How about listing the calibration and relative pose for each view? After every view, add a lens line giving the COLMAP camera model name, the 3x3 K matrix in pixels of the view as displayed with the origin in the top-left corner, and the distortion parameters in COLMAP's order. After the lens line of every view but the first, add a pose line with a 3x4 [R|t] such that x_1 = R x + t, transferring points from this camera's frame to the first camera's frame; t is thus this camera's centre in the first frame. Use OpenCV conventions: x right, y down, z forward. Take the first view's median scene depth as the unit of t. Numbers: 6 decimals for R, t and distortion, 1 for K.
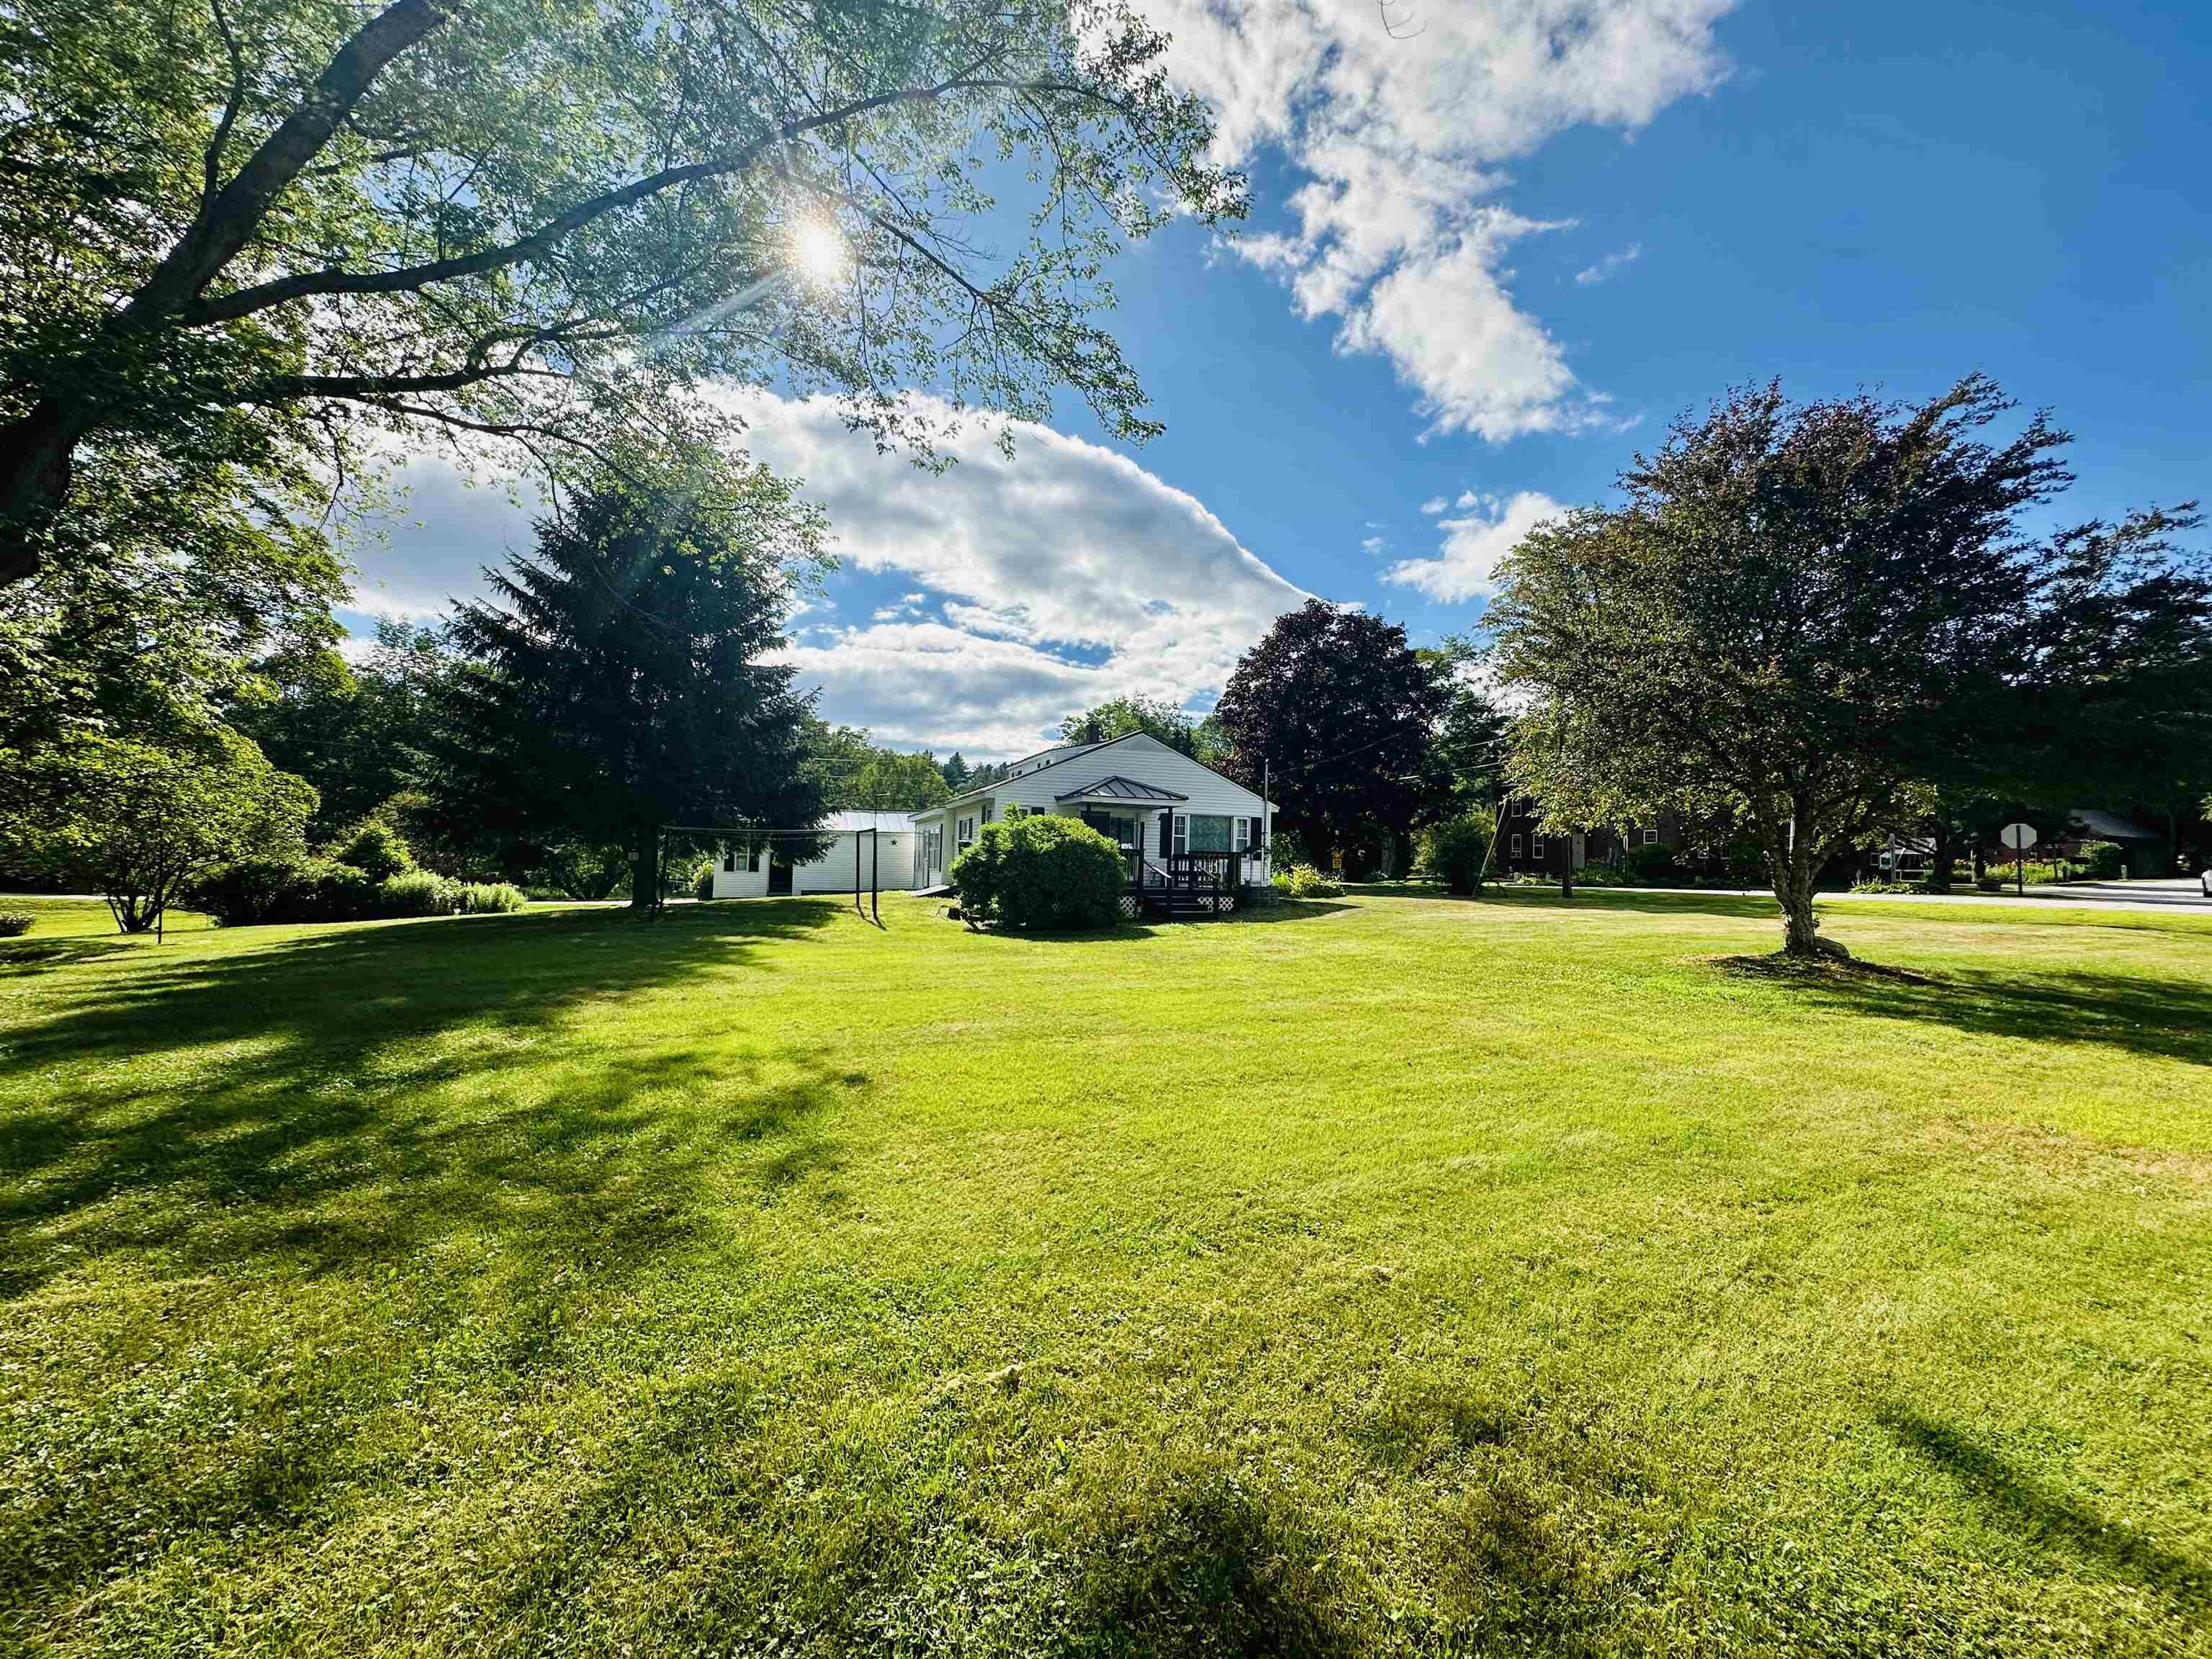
lens RADIAL K [[908.3, 0, 1106.0], [0, 908.3, 829.5], [0, 0, 1]] dist [-0.003435, -0.000361]
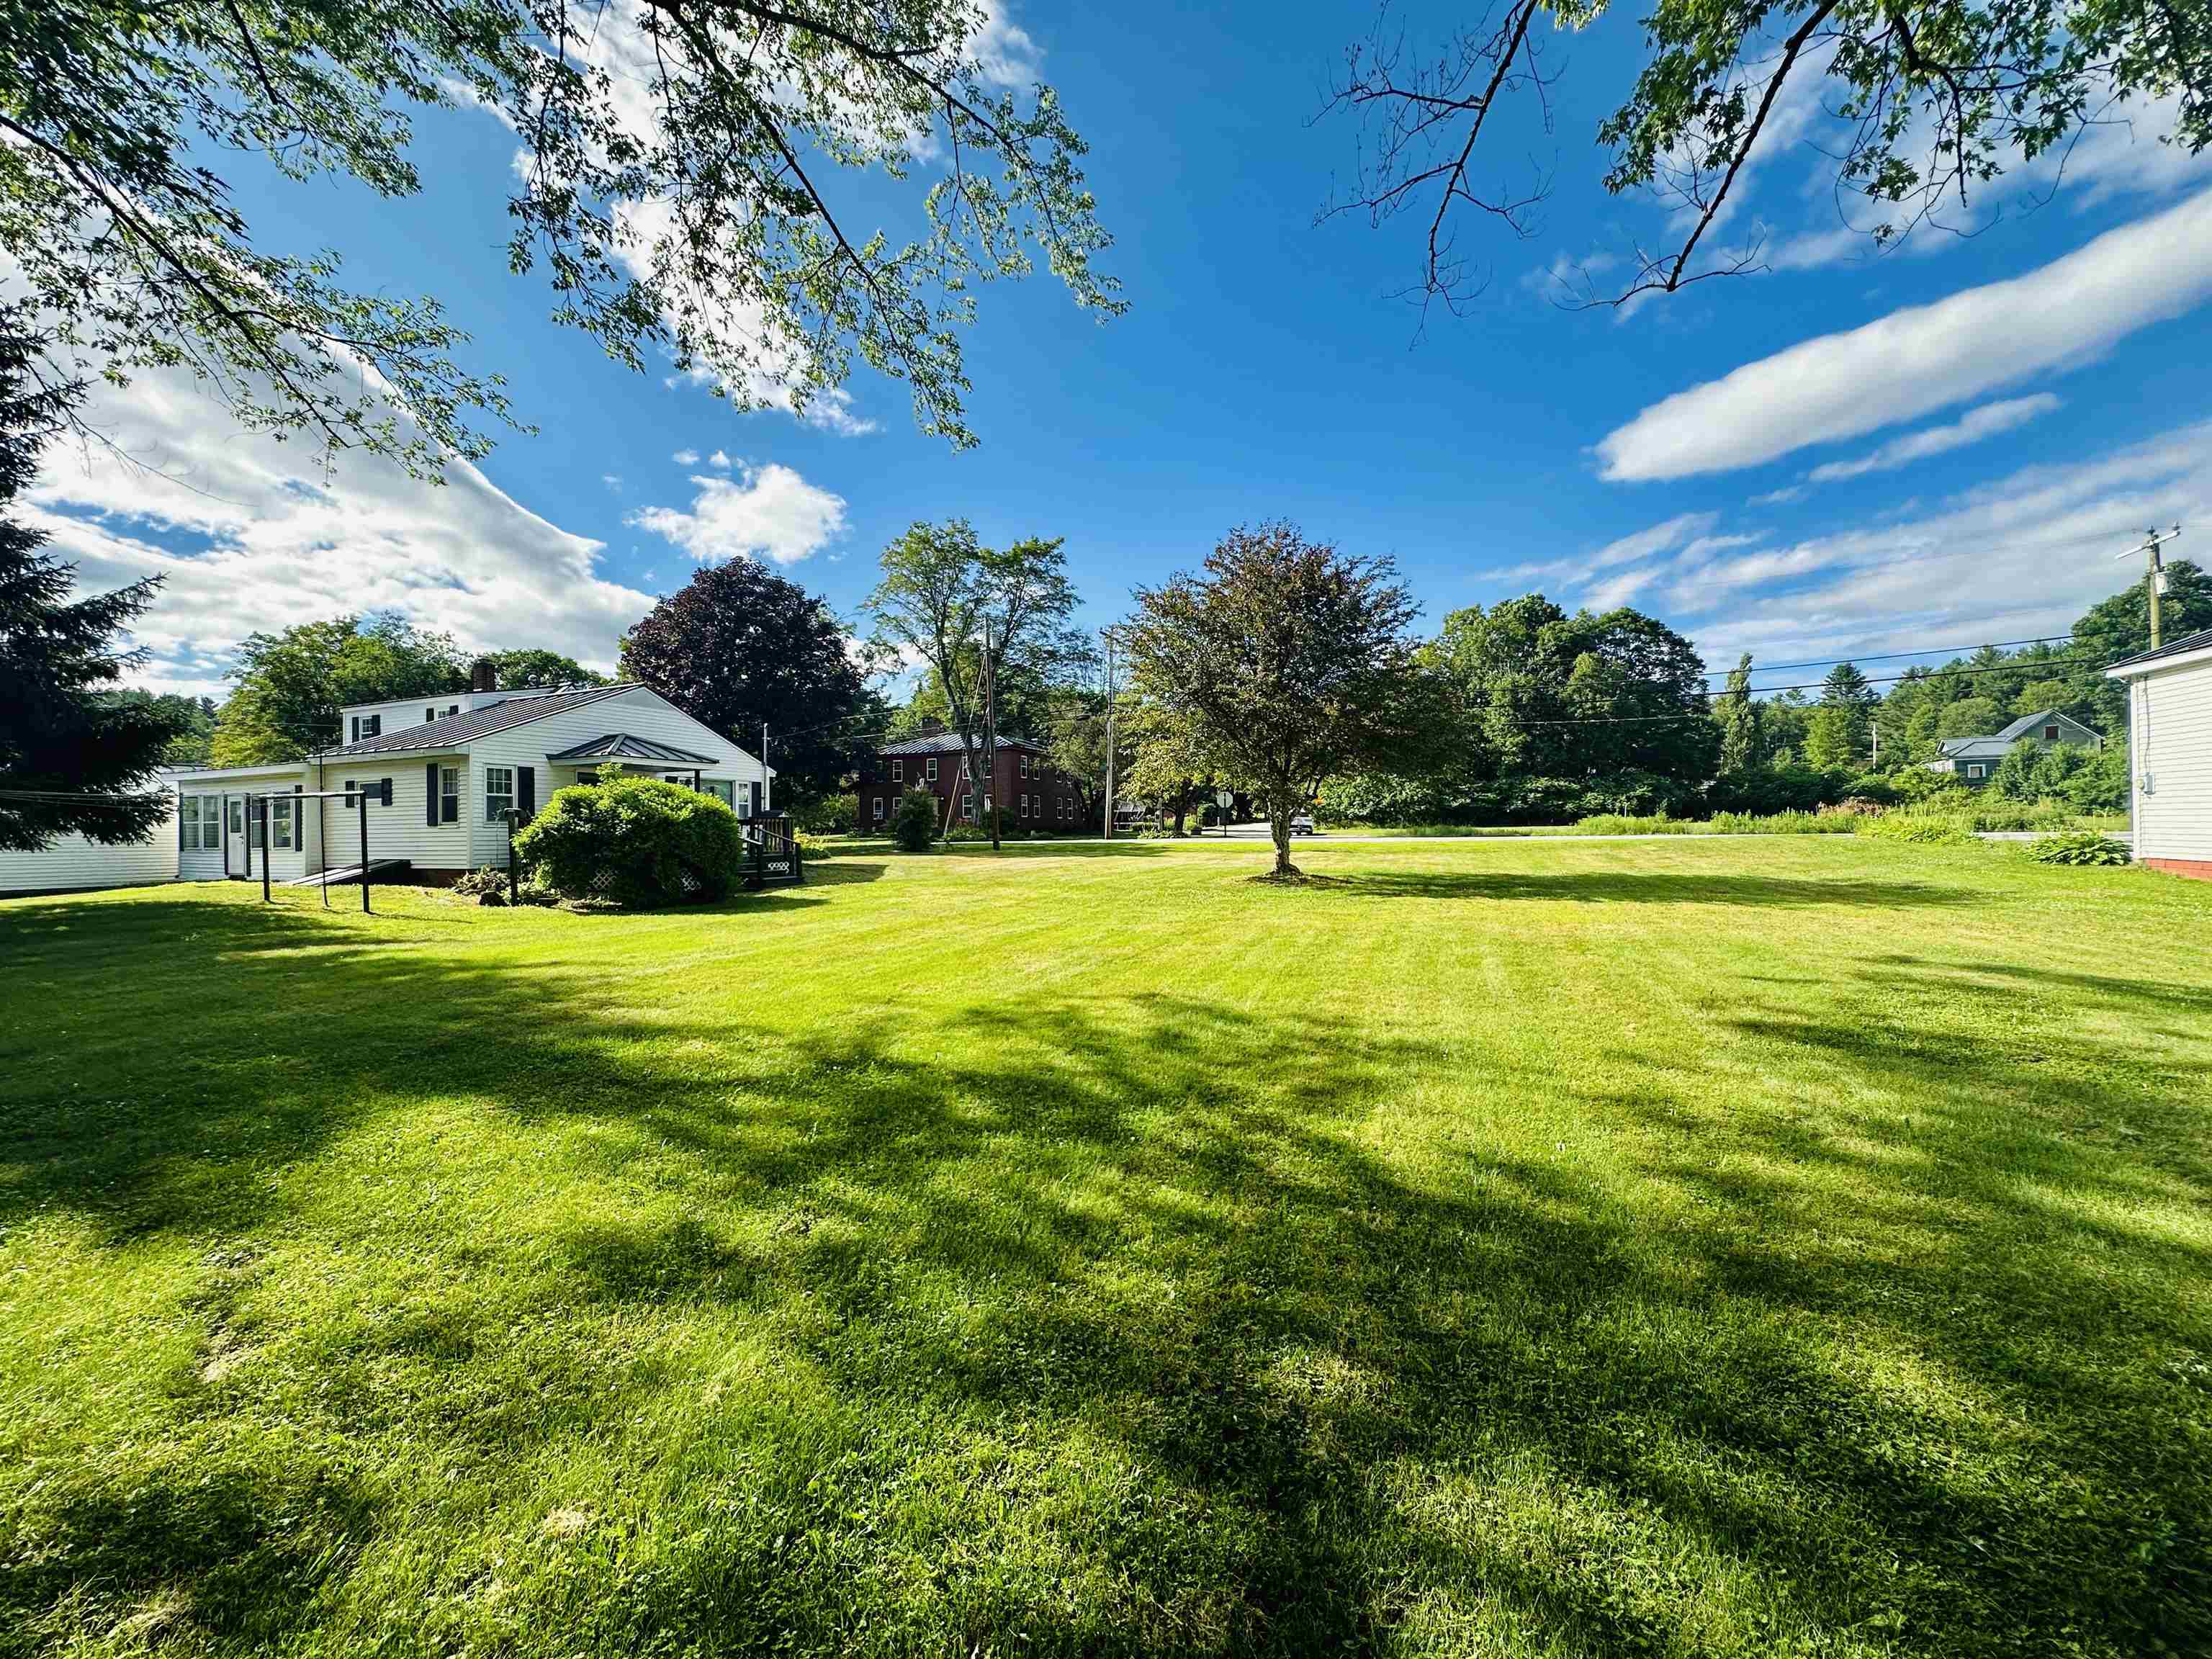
lens RADIAL K [[908.3, 0, 1106.0], [0, 908.3, 829.5], [0, 0, 1]] dist [-0.003435, -0.000361]
pose [[0.683928, -0.027357, 0.729036, -0.289617], [-0.001915, 0.999226, 0.039293, -0.001000], [-0.729547, -0.028269, 0.683346, 0.041251]]
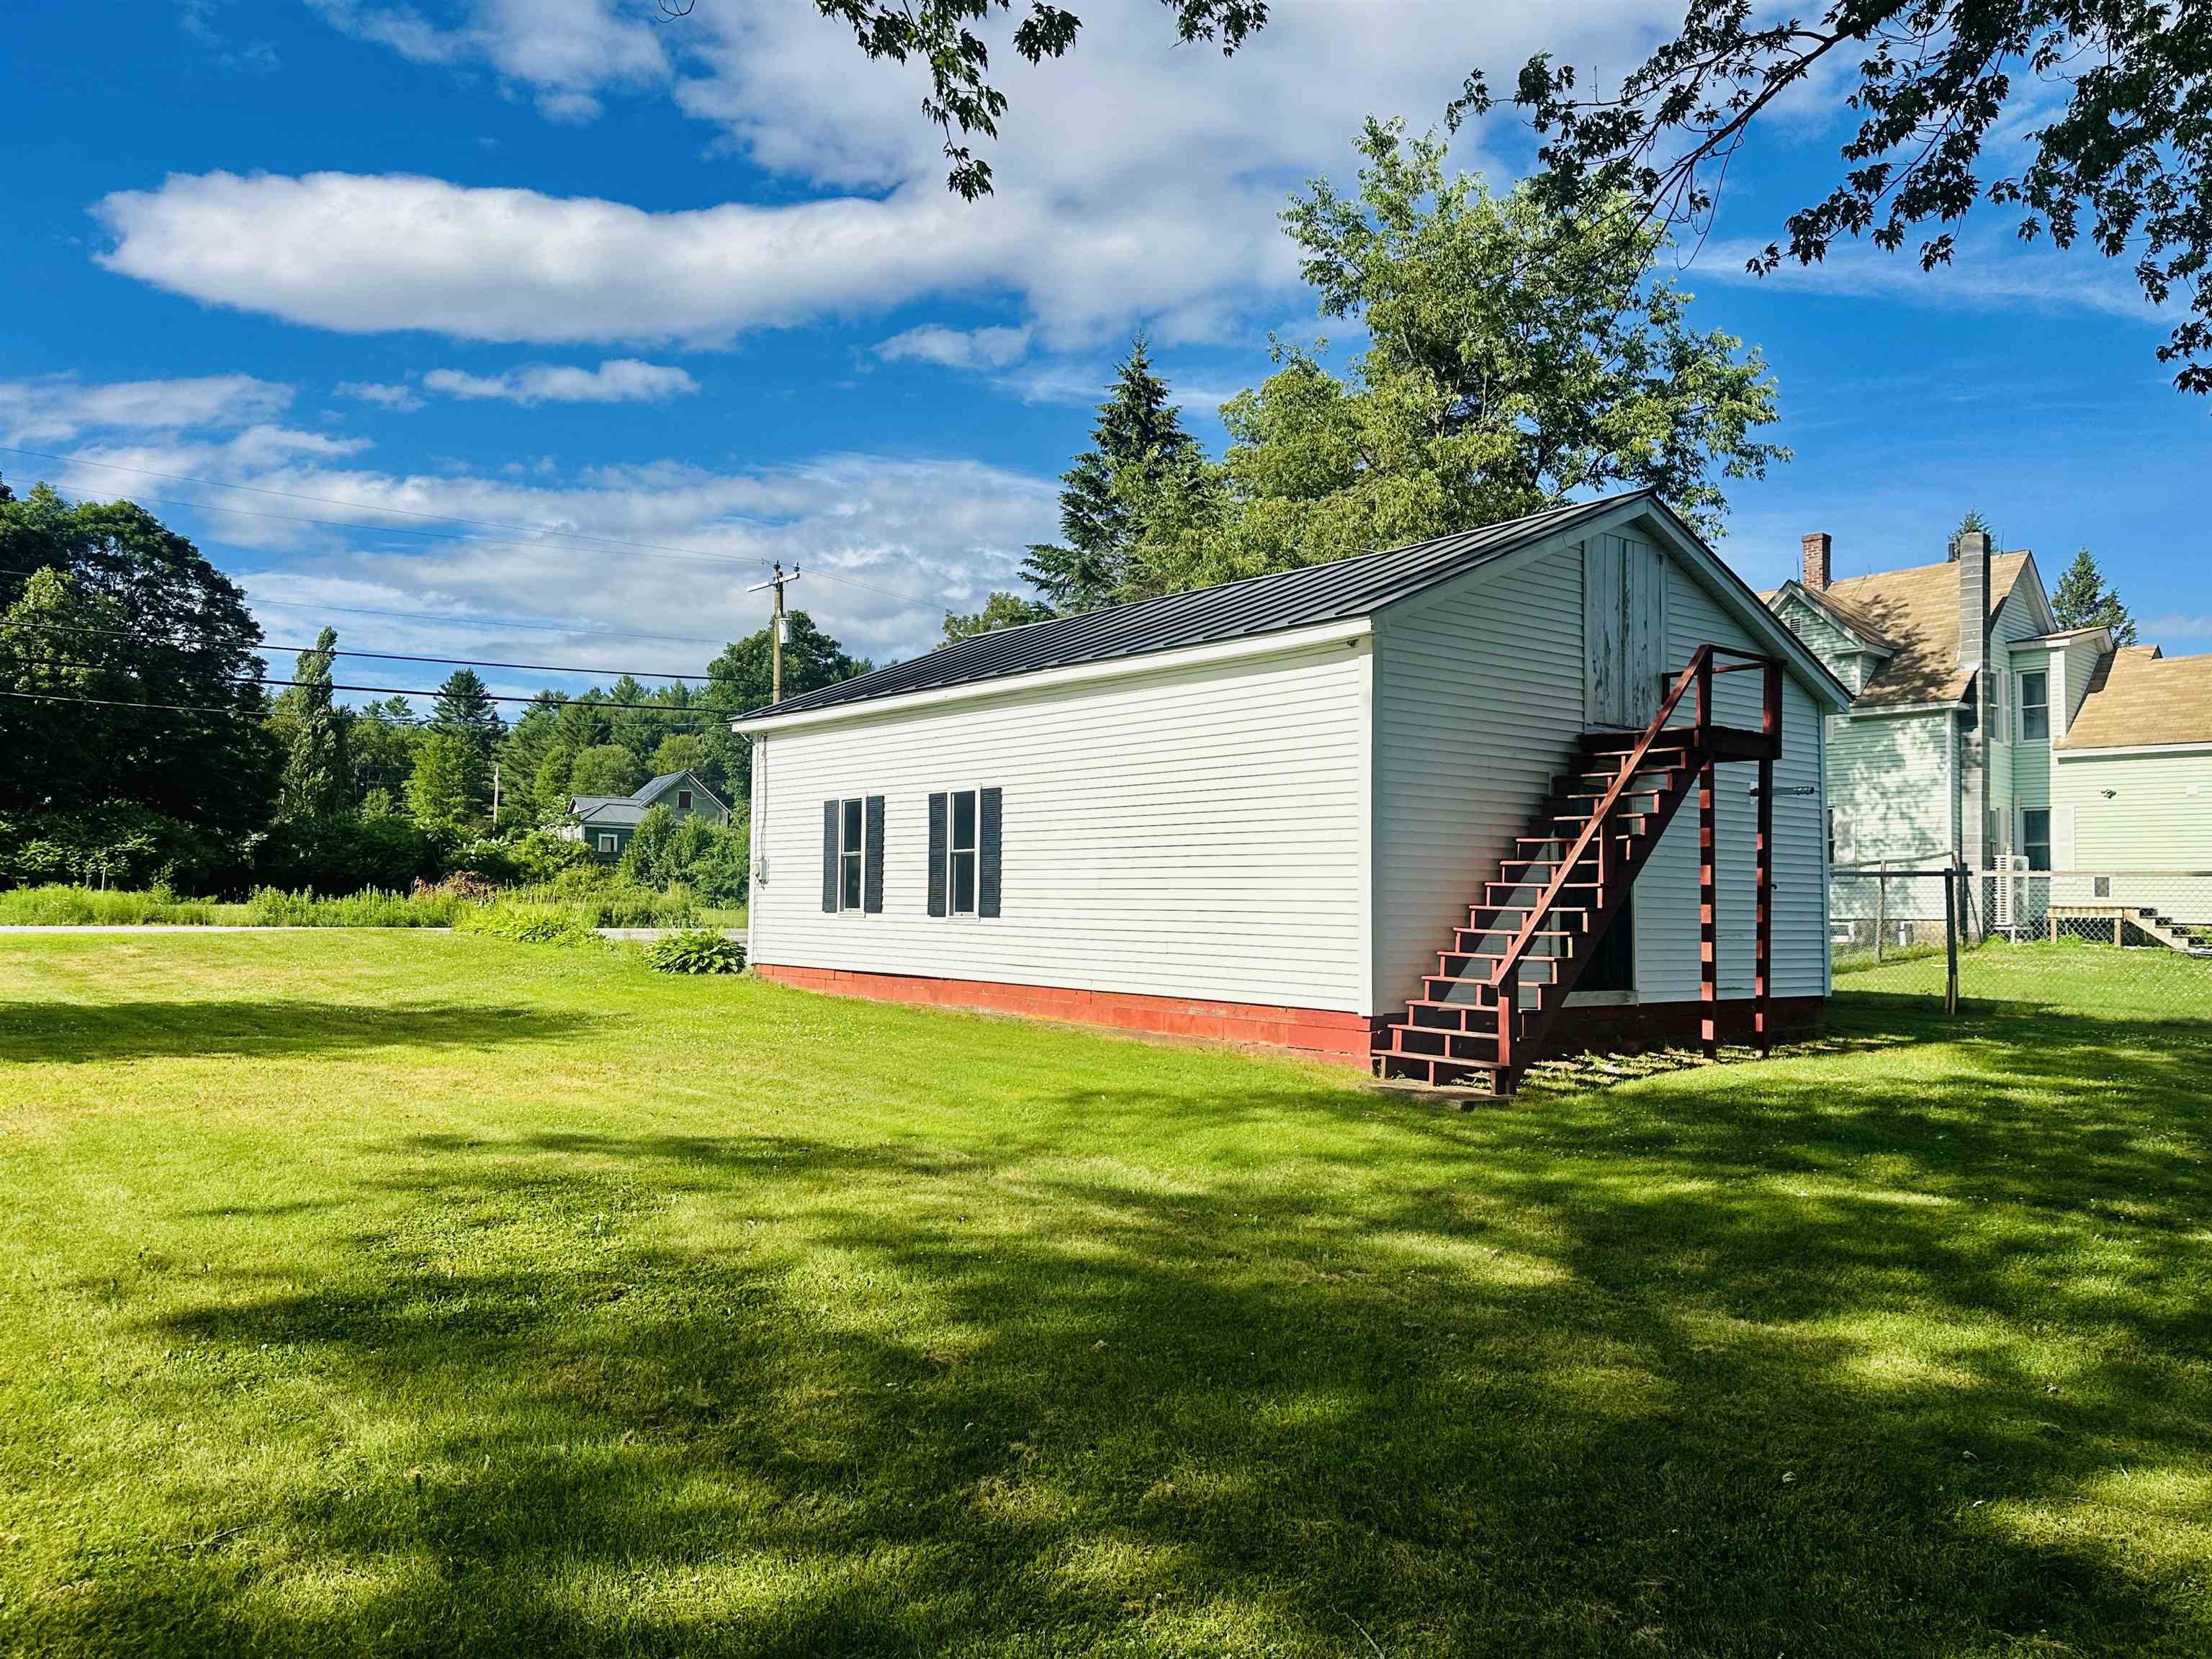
lens RADIAL K [[1622.6, 0, 1106.0], [0, 1622.6, 829.5], [0, 0, 1]] dist [-0.102941, -0.003236]
pose [[-0.304964, 0.027381, 0.951970, -0.263602], [-0.051510, 0.997649, -0.045196, -0.001106], [-0.950970, -0.062819, -0.302837, 0.036824]]
